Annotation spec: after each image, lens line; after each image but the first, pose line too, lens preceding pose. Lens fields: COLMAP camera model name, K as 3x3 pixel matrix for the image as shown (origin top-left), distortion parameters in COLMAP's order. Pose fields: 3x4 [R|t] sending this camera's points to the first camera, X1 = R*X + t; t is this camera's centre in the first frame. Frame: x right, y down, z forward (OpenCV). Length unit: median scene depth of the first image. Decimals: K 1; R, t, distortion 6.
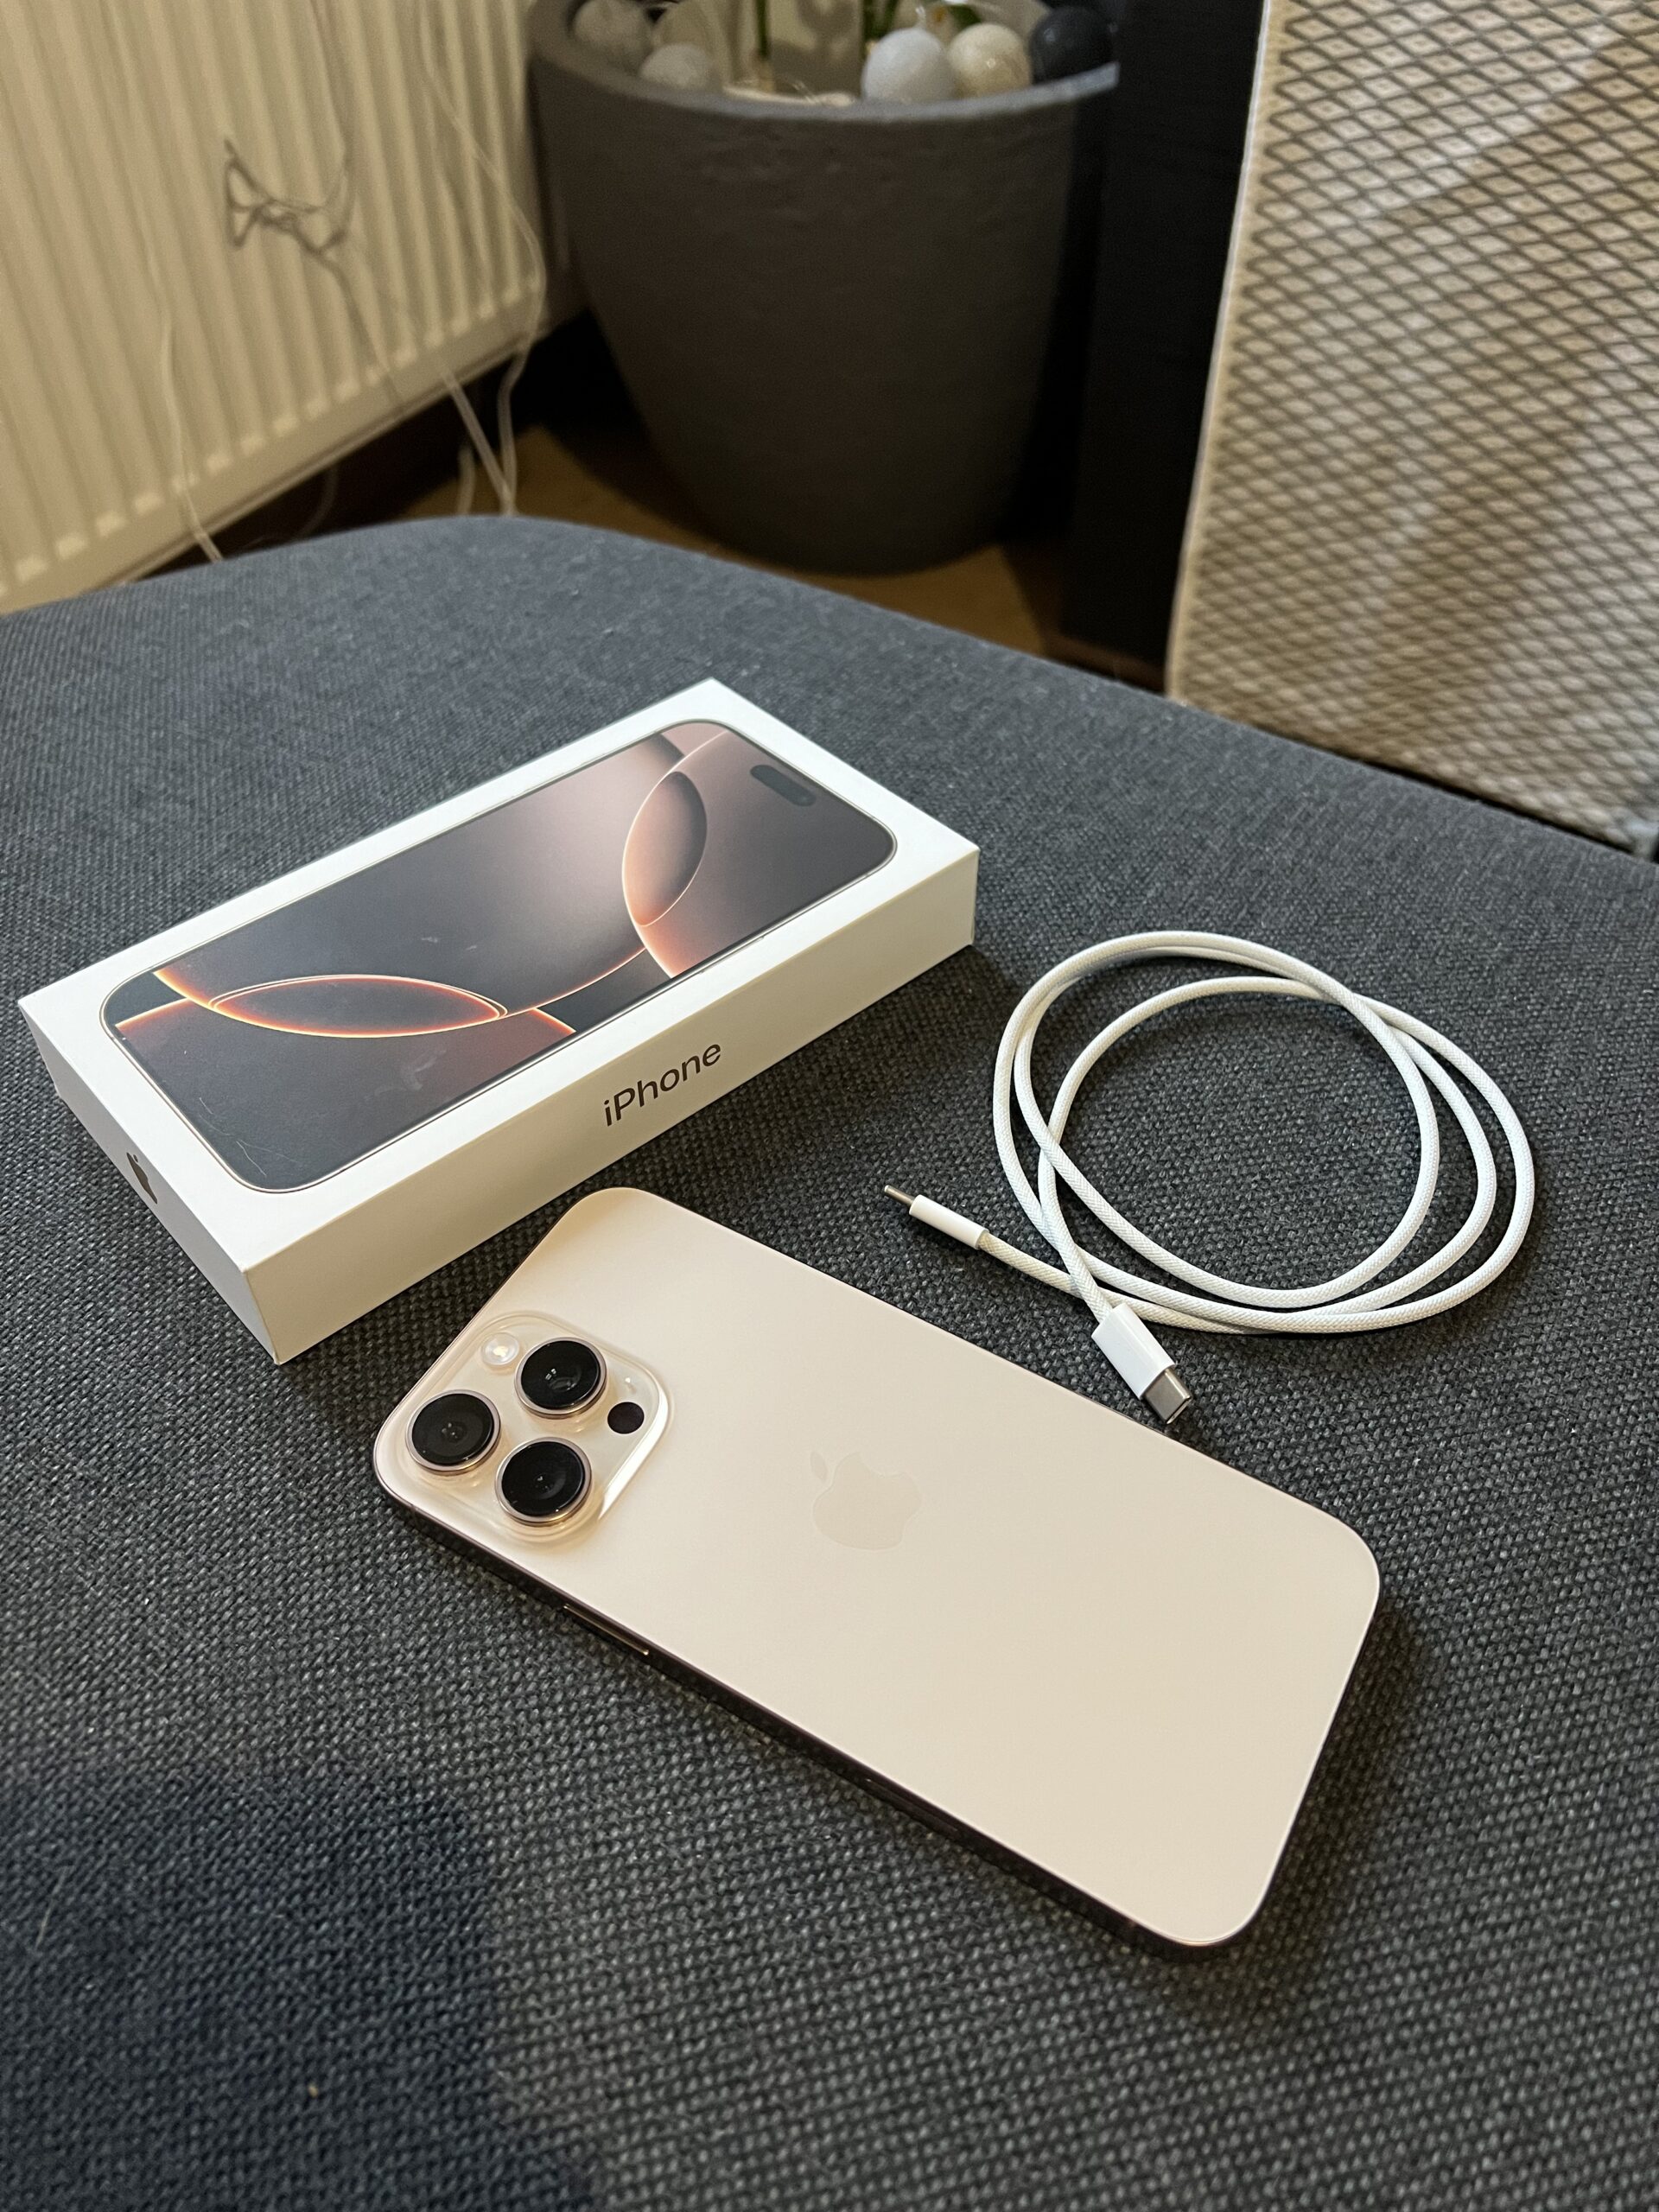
lens RADIAL K [[1844.3, 0, 829.5], [0, 1844.3, 1106.0], [0, 0, 1]] dist [0.081442, -0.115258]
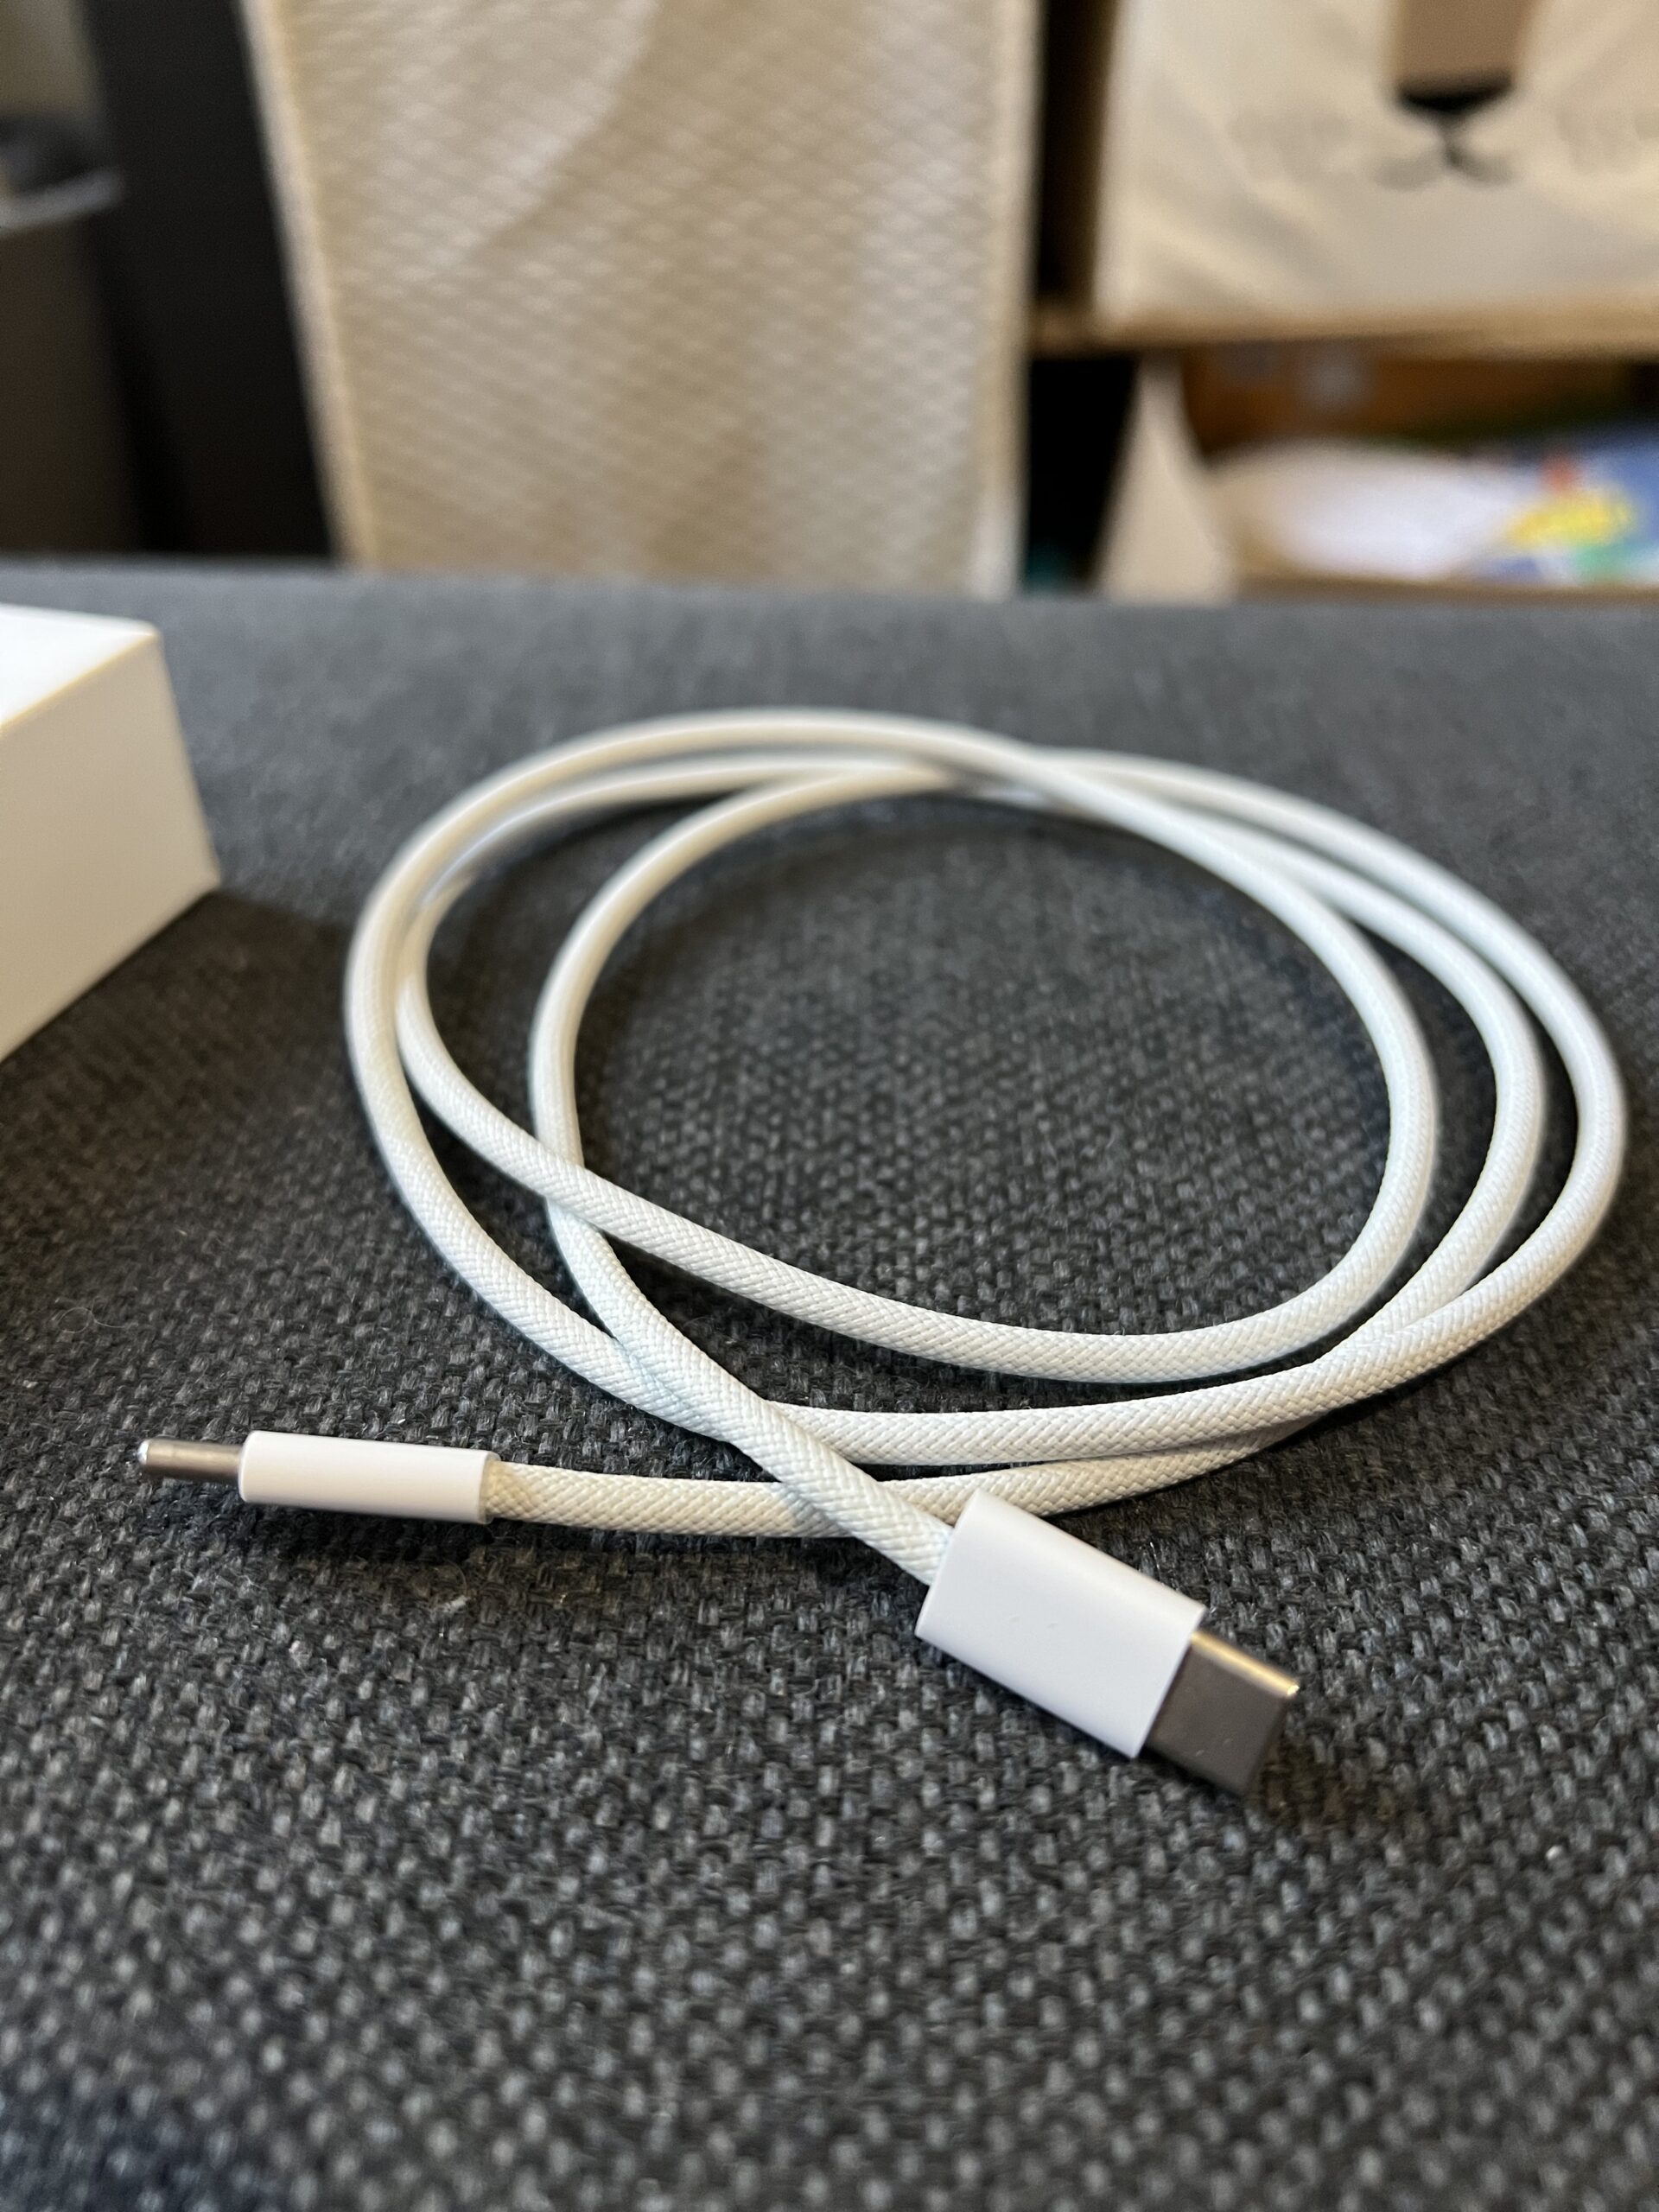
lens RADIAL K [[1837.1, 0, 829.5], [0, 1837.1, 1106.0], [0, 0, 1]] dist [0.027761, -0.001564]
pose [[0.882725, -0.319291, 0.344747, 0.053514], [0.362765, 0.929389, -0.068096, 0.063818], [-0.298662, 0.185172, 0.936222, 0.792692]]
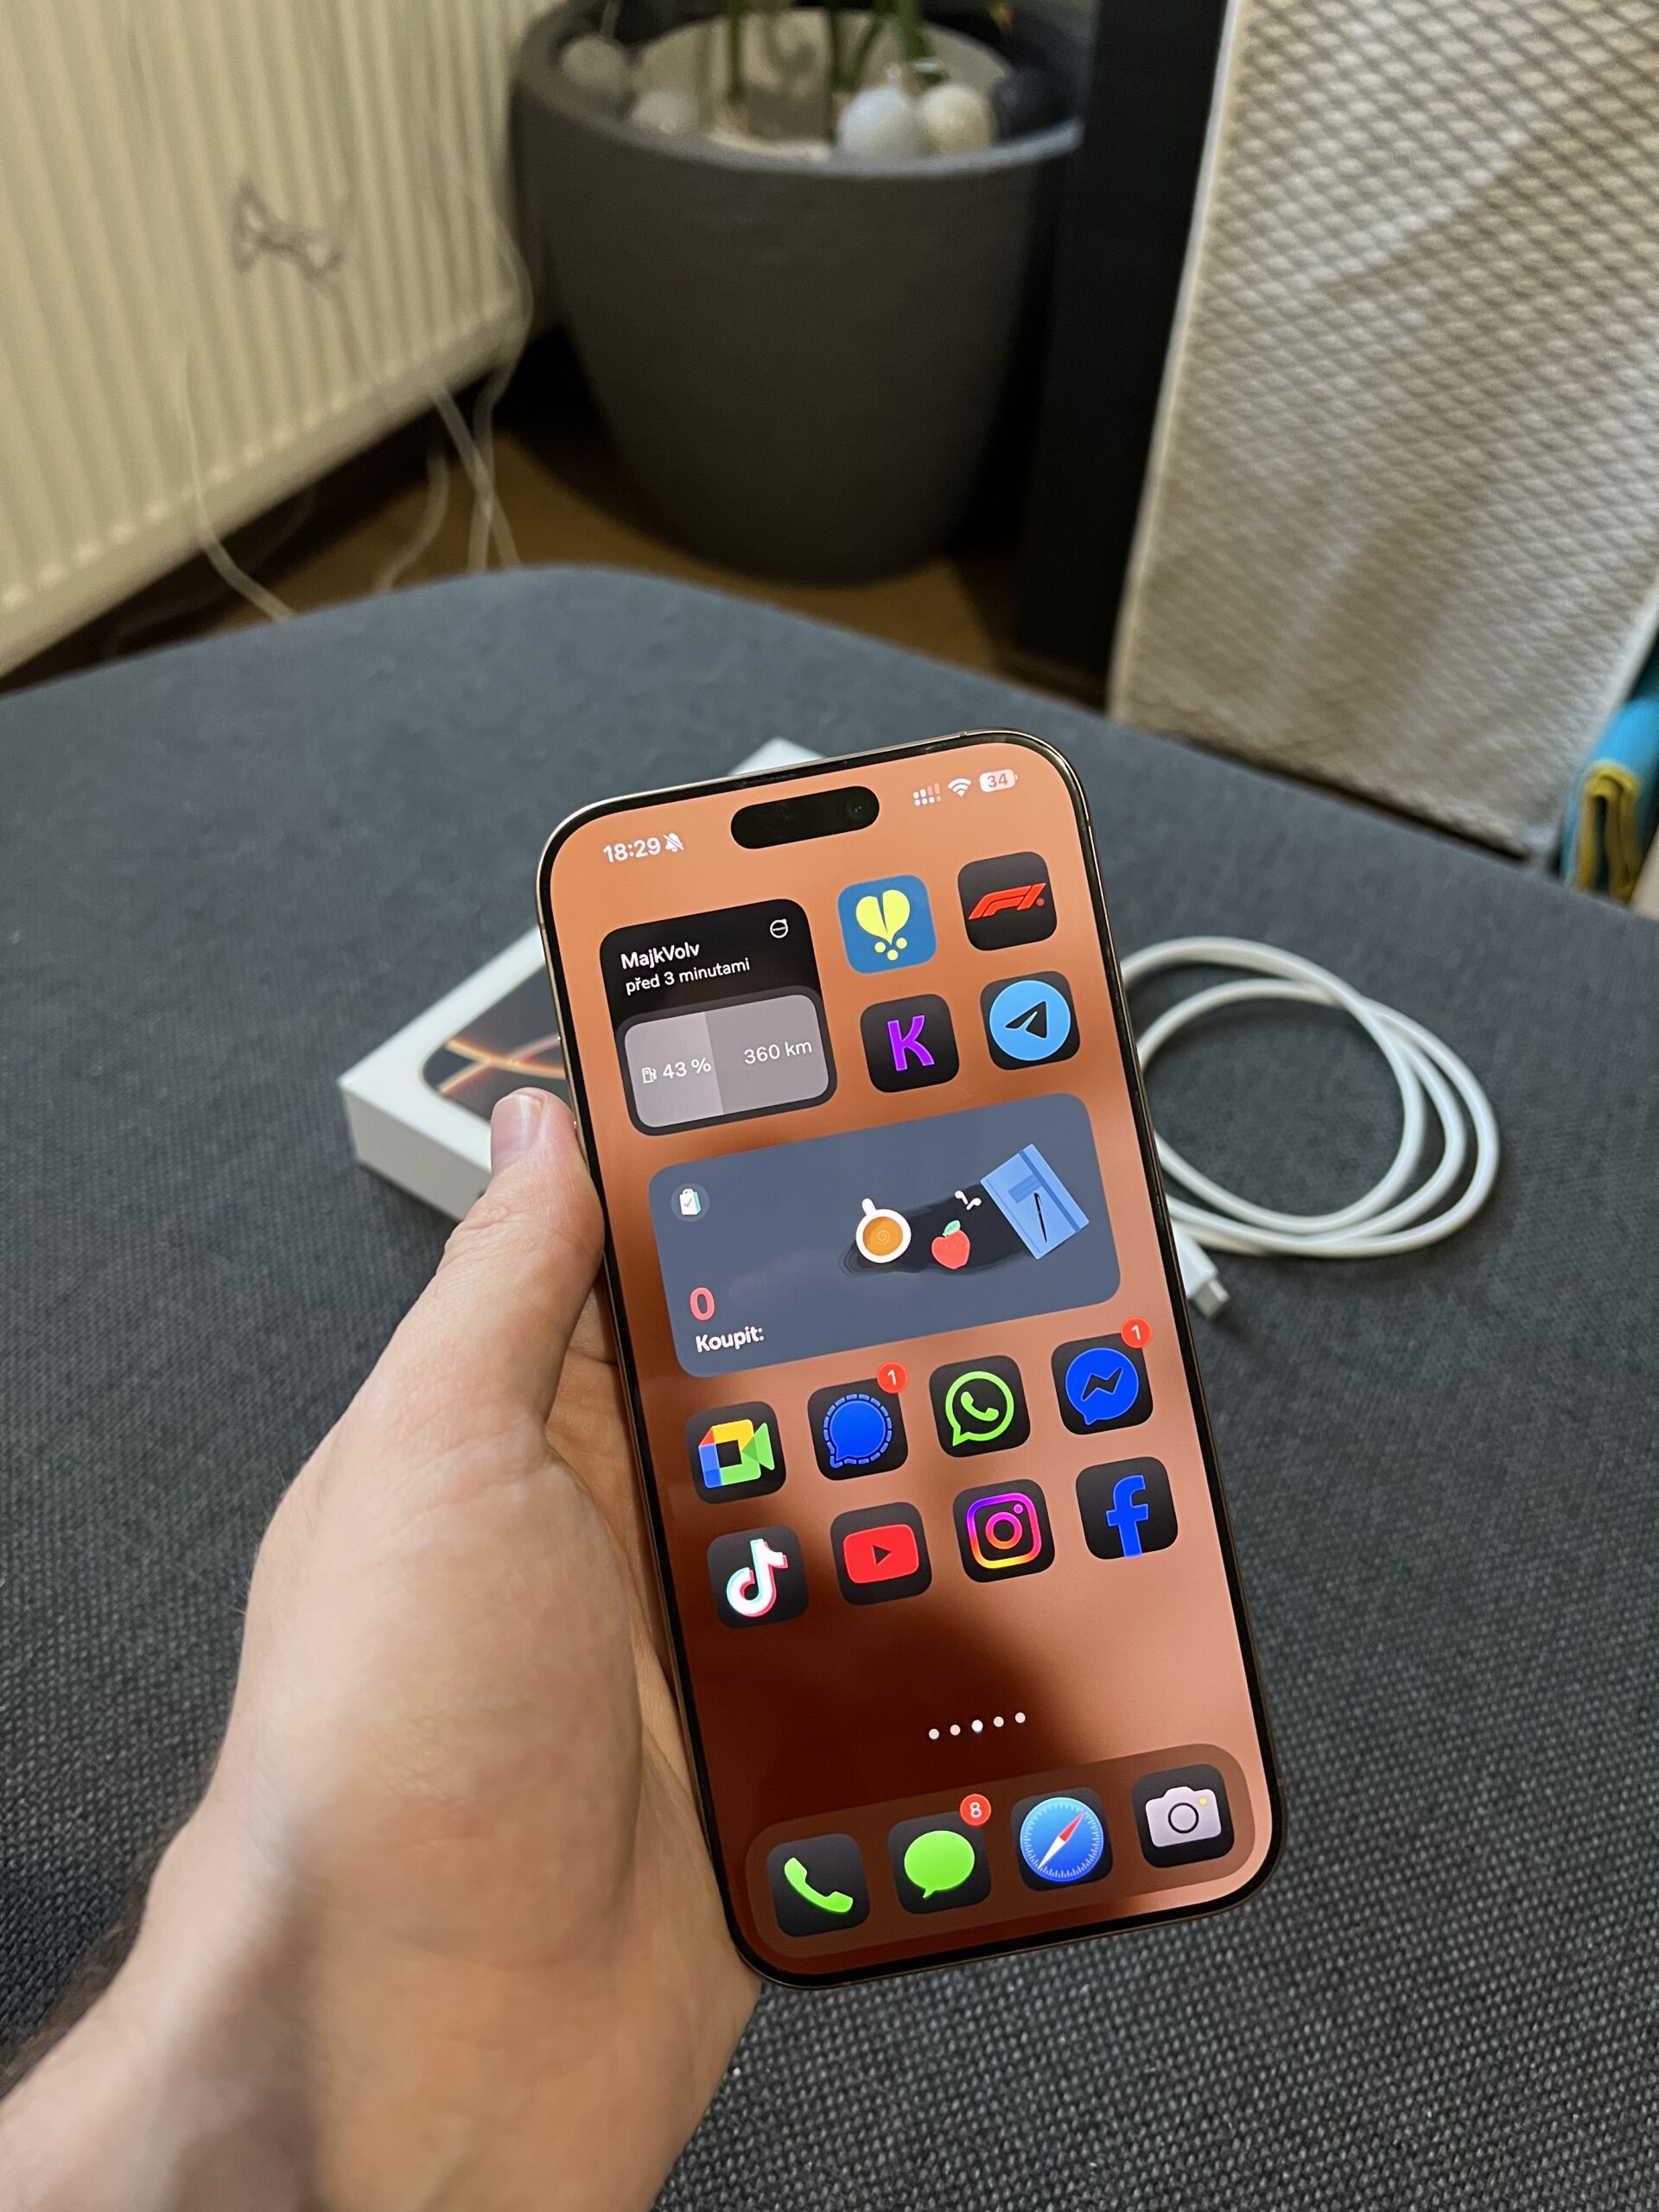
lens RADIAL K [[1837.1, 0, 829.5], [0, 1837.1, 1106.0], [0, 0, 1]] dist [0.027761, -0.001564]
pose [[0.998542, 0.001453, 0.053959, -0.204131], [-0.002149, 0.999915, 0.012856, 0.001551], [-0.053936, -0.012953, 0.998460, -0.352533]]
